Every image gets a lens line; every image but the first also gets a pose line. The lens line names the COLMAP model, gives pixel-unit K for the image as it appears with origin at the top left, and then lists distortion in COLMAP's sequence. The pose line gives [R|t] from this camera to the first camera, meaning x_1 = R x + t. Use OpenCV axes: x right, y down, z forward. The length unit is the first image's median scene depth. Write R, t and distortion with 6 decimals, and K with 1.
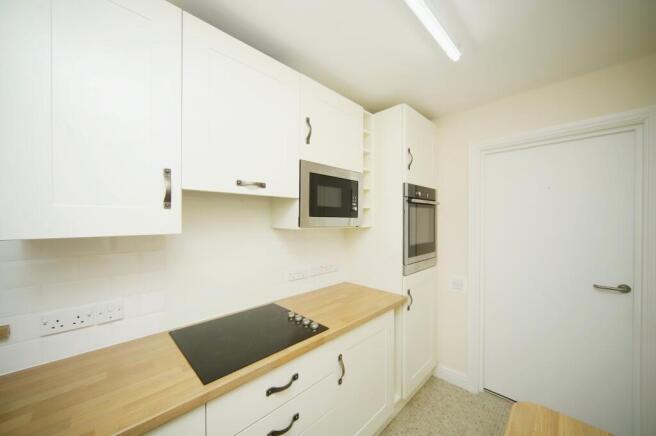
lens RADIAL K [[240.6, 0, 327.2], [0, 240.6, 220.4], [0, 0, 1]] dist [0.000127, 0.000179]
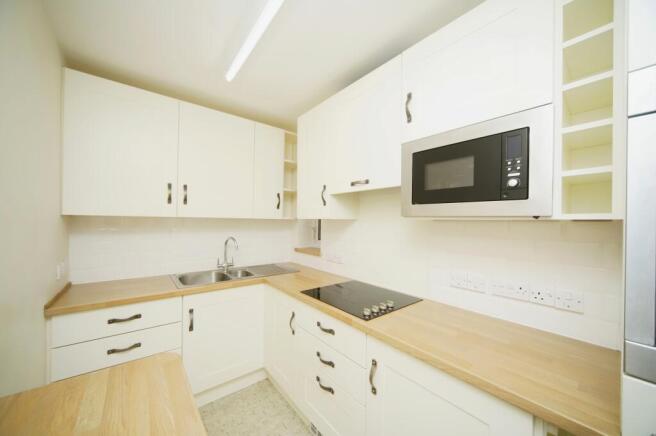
lens RADIAL K [[240.6, 0, 327.2], [0, 240.6, 220.4], [0, 0, 1]] dist [0.000127, 0.000179]
pose [[-0.102523, -0.004116, -0.994722, 0.728118], [-0.013883, 0.999900, -0.002706, 0.043118], [0.994634, 0.013533, -0.102570, 0.703744]]
